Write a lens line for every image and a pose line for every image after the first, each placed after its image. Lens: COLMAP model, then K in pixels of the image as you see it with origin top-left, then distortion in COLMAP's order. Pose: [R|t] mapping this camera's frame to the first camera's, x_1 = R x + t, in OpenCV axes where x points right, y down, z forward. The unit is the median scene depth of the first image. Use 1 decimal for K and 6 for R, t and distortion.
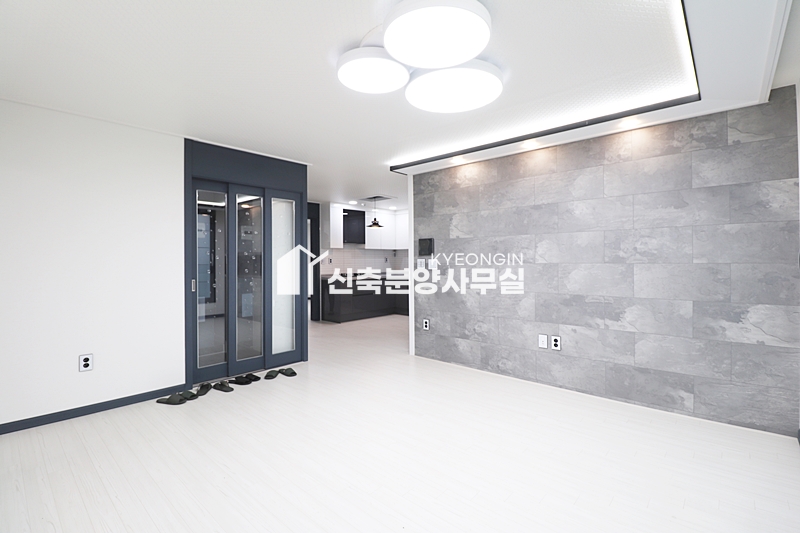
lens RADIAL K [[369.1, 0, 400.2], [0, 369.1, 264.8], [0, 0, 1]] dist [-0.002065, -0.009921]
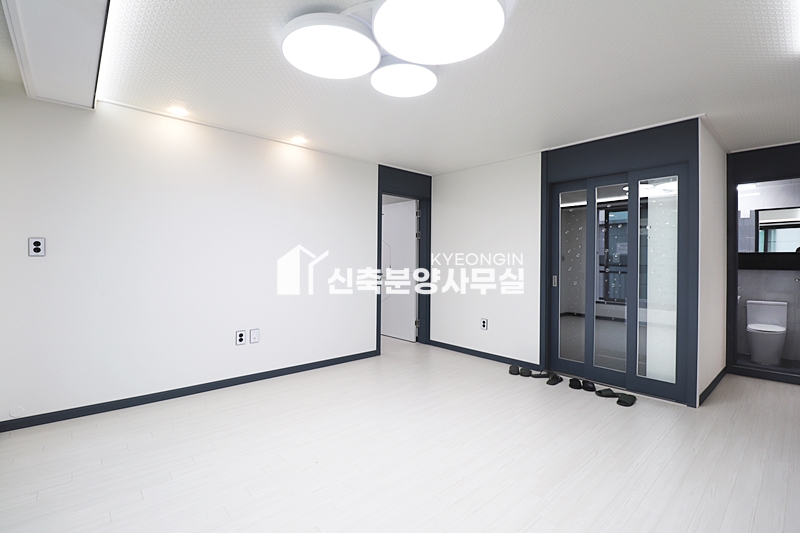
lens RADIAL K [[369.1, 0, 399.0], [0, 369.1, 264.8], [0, 0, 1]] dist [-0.002065, -0.009921]
pose [[-0.113059, 0.005834, -0.993571, 0.571172], [-0.028350, 0.999557, 0.009095, 0.011182], [0.993184, 0.029196, -0.112843, 0.646293]]
